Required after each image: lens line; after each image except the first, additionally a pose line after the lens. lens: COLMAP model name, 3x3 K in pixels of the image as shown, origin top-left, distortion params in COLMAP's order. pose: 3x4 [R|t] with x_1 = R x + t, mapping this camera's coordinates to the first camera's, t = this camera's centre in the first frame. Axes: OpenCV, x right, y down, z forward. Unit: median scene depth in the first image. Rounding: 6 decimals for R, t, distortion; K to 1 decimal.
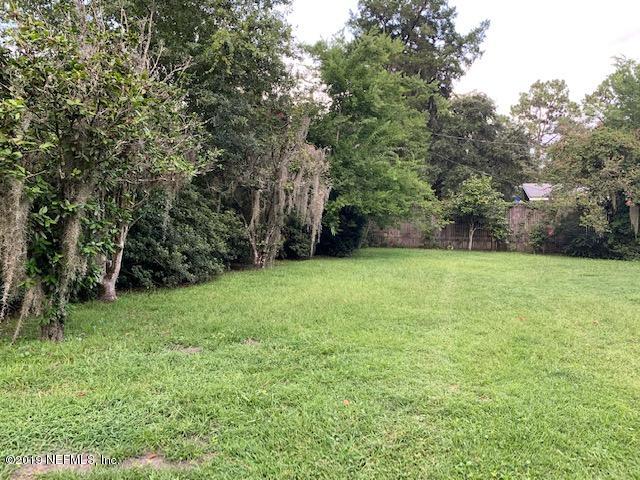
lens RADIAL K [[495.3, 0, 320.4], [0, 495.3, 237.8], [0, 0, 1]] dist [0.000326, -0.000666]
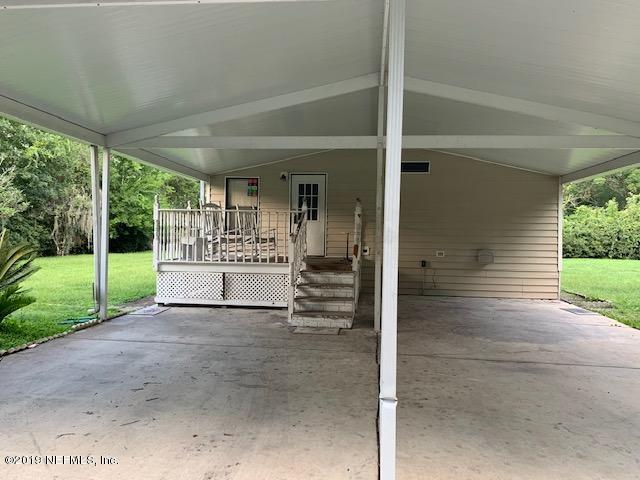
lens RADIAL K [[495.3, 0, 319.1], [0, 495.3, 242.6], [0, 0, 1]] dist [0.000326, -0.000666]
pose [[0.963873, -0.006982, 0.266270, 0.365251], [0.011513, 0.999814, -0.015458, 0.055810], [-0.266113, 0.017965, 0.963775, -1.222619]]
